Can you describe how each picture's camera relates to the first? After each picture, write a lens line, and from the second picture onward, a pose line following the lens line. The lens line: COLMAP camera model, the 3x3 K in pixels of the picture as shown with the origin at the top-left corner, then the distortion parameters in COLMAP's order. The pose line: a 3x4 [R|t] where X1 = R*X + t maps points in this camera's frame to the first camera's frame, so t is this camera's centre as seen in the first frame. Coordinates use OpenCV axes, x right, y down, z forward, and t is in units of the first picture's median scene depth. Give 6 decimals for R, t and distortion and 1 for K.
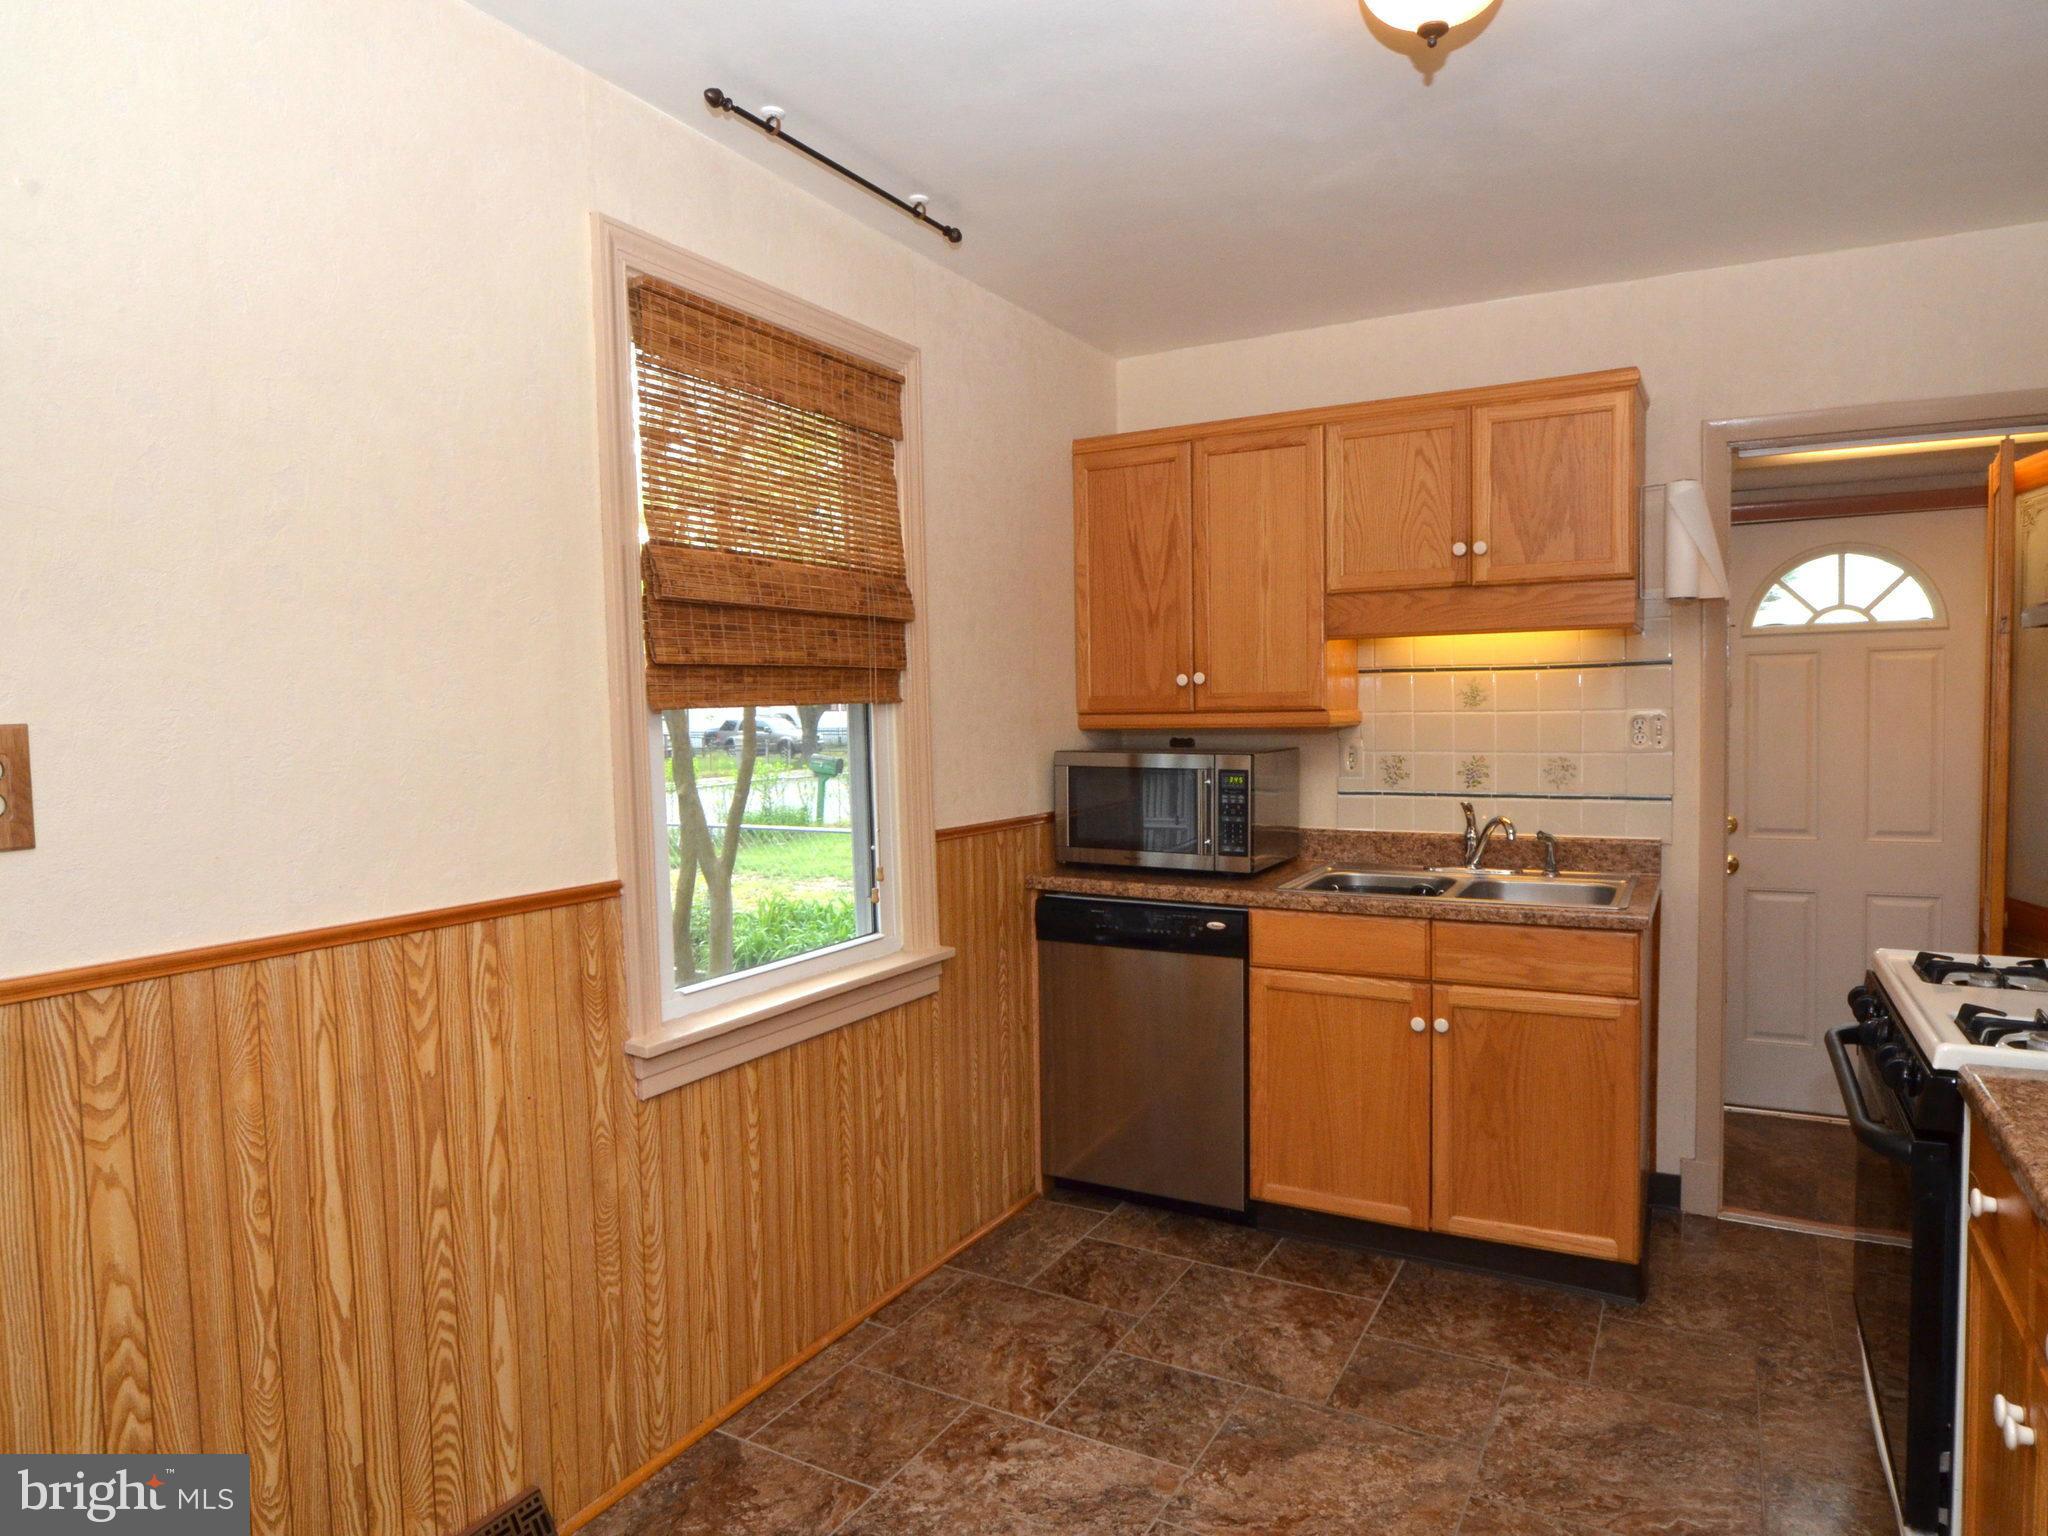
lens RADIAL K [[1227.7, 0, 1093.0], [0, 1227.7, 777.6], [0, 0, 1]] dist [-0.013797, 0.003317]
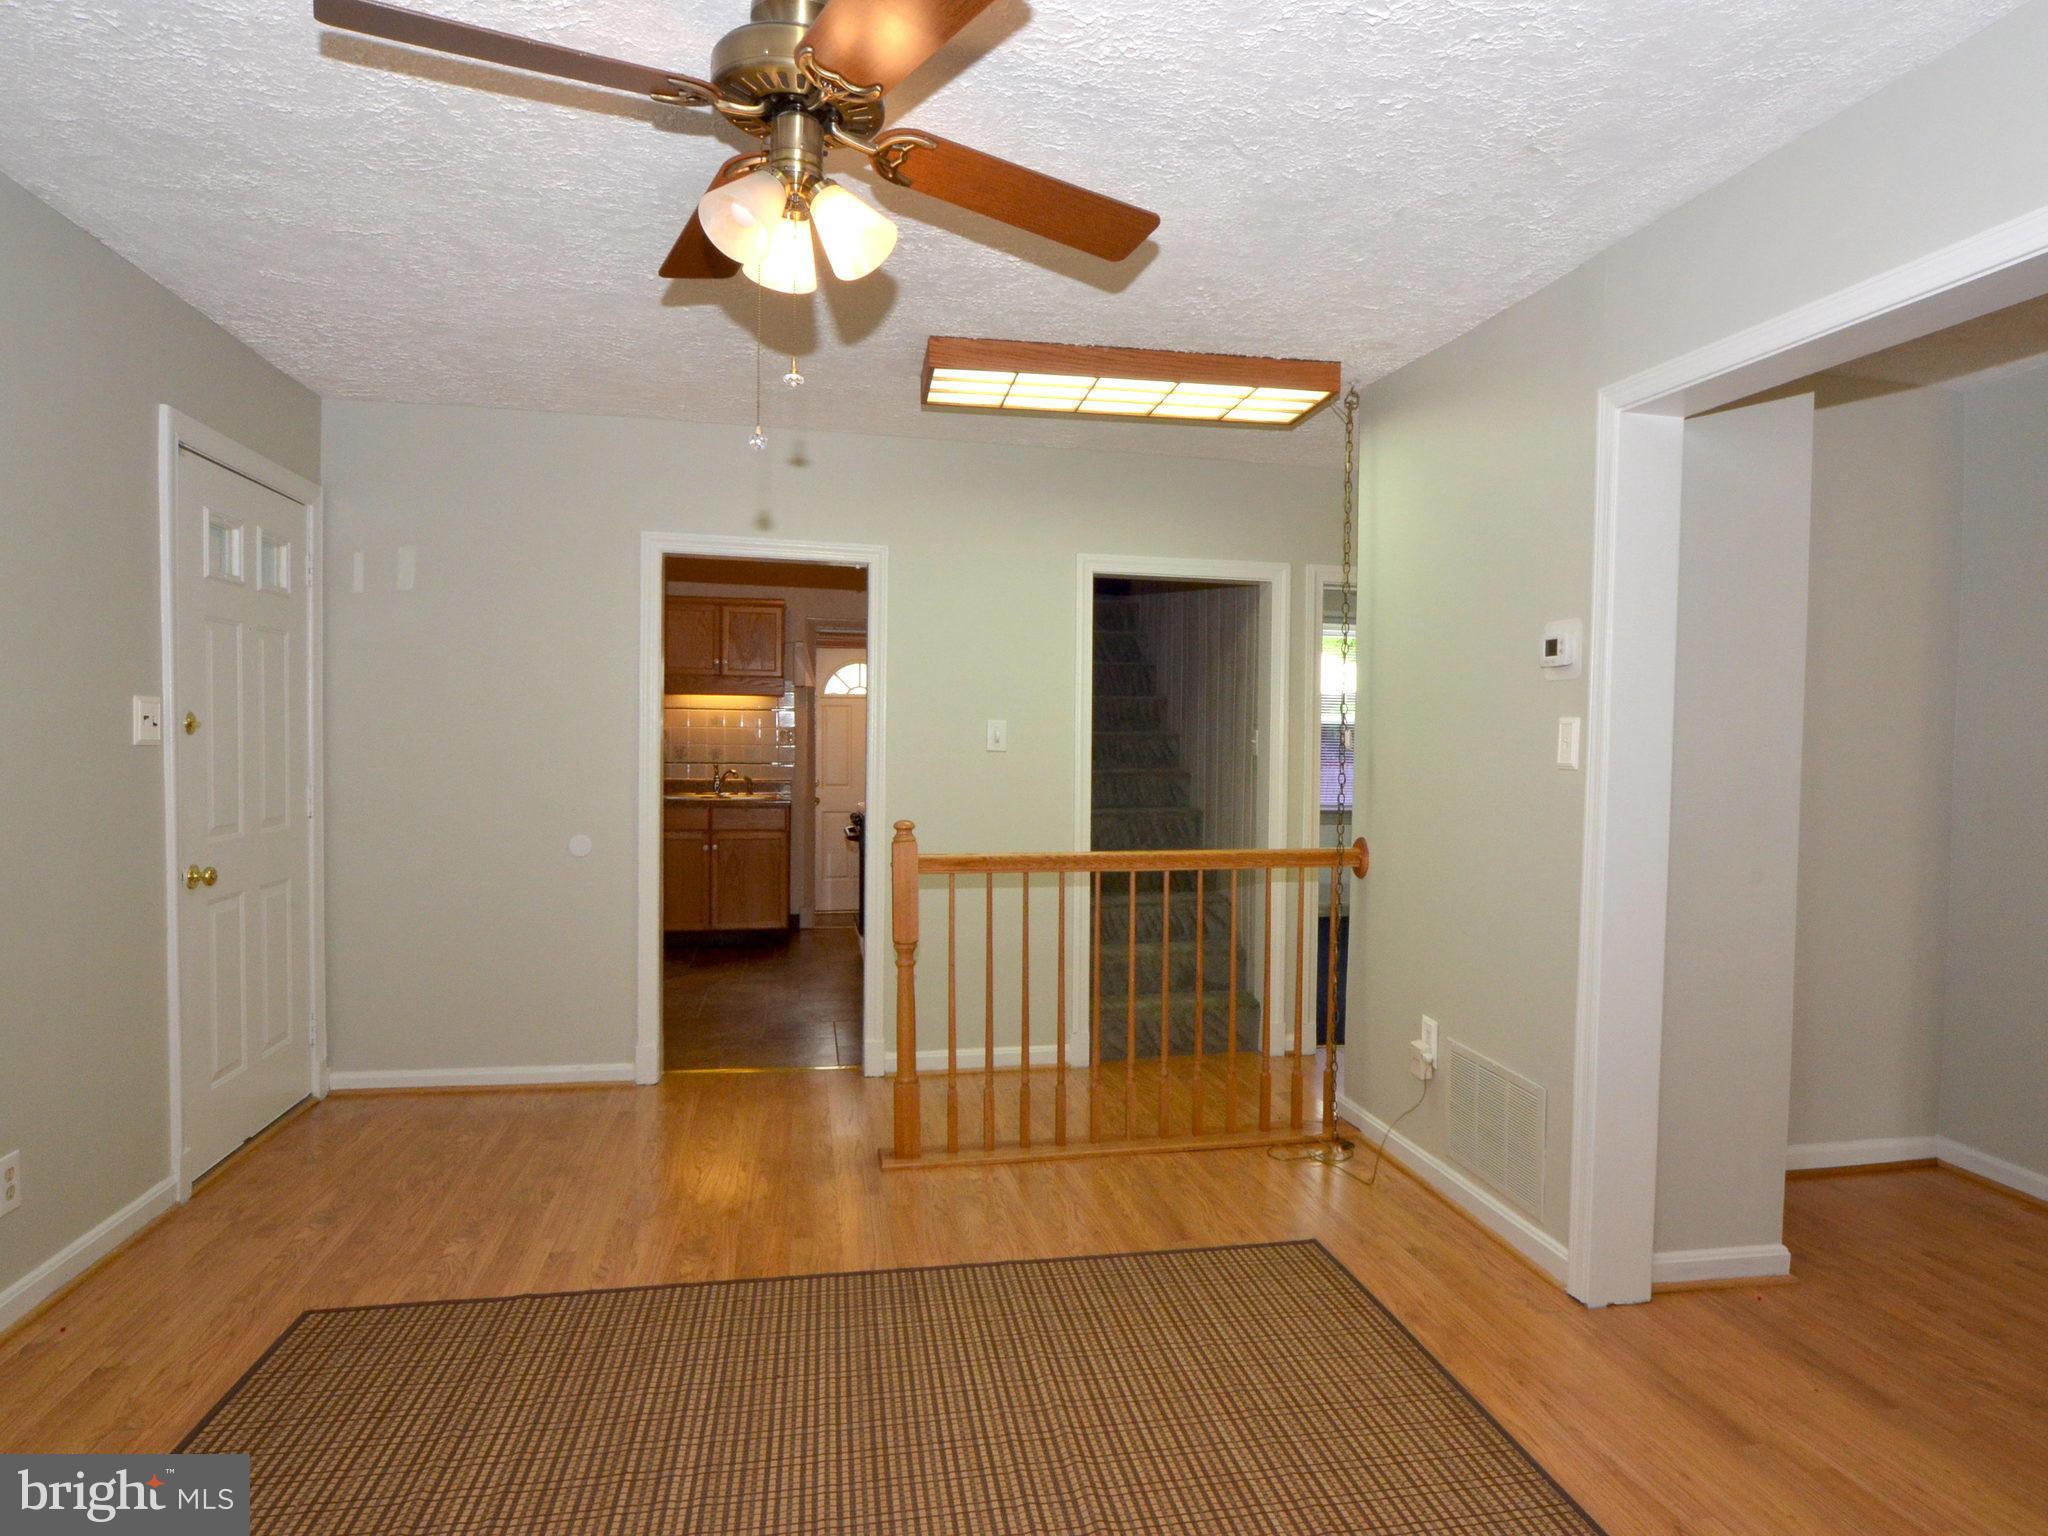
lens RADIAL K [[1235.2, 0, 1085.7], [0, 1235.2, 777.5], [0, 0, 1]] dist [-0.024412, 0.012206]
pose [[0.768126, 0.004868, 0.640280, -0.805838], [0.008000, 0.999820, -0.017198, 0.108351], [-0.640249, 0.018333, 0.767949, -1.548981]]
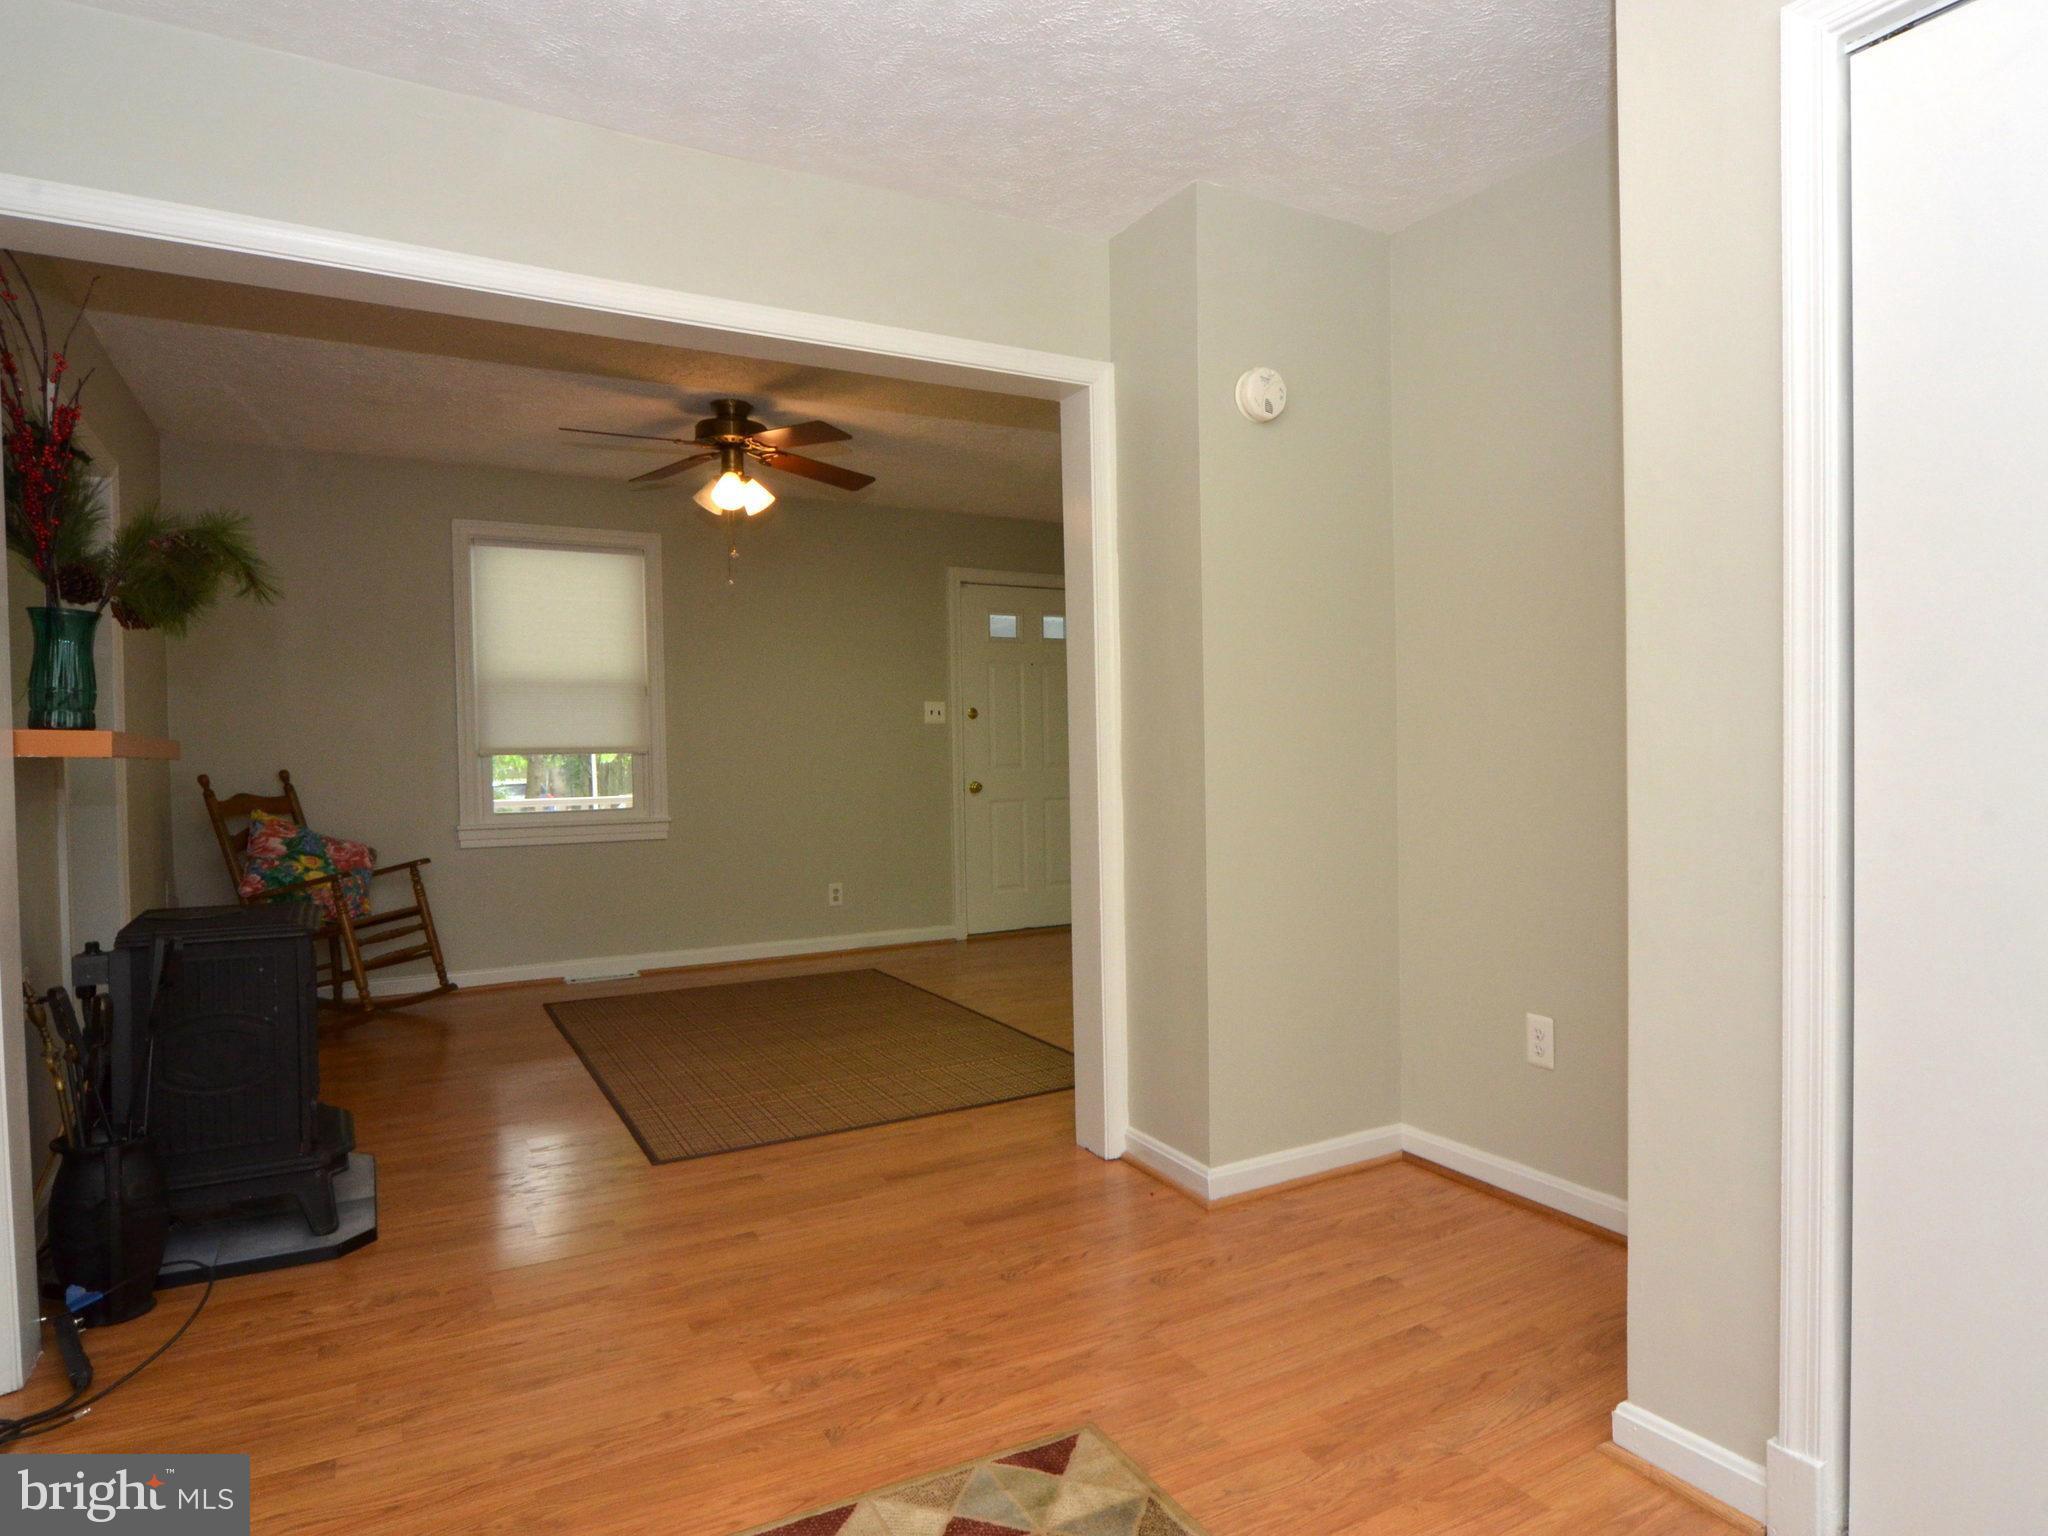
lens RADIAL K [[1227.7, 0, 1093.0], [0, 1227.7, 777.6], [0, 0, 1]] dist [-0.013797, 0.003317]
pose [[0.847808, 0.012894, -0.530147, 0.856440], [-0.022736, 0.999669, -0.012045, 0.183129], [0.529816, 0.022265, 0.847820, -2.074832]]
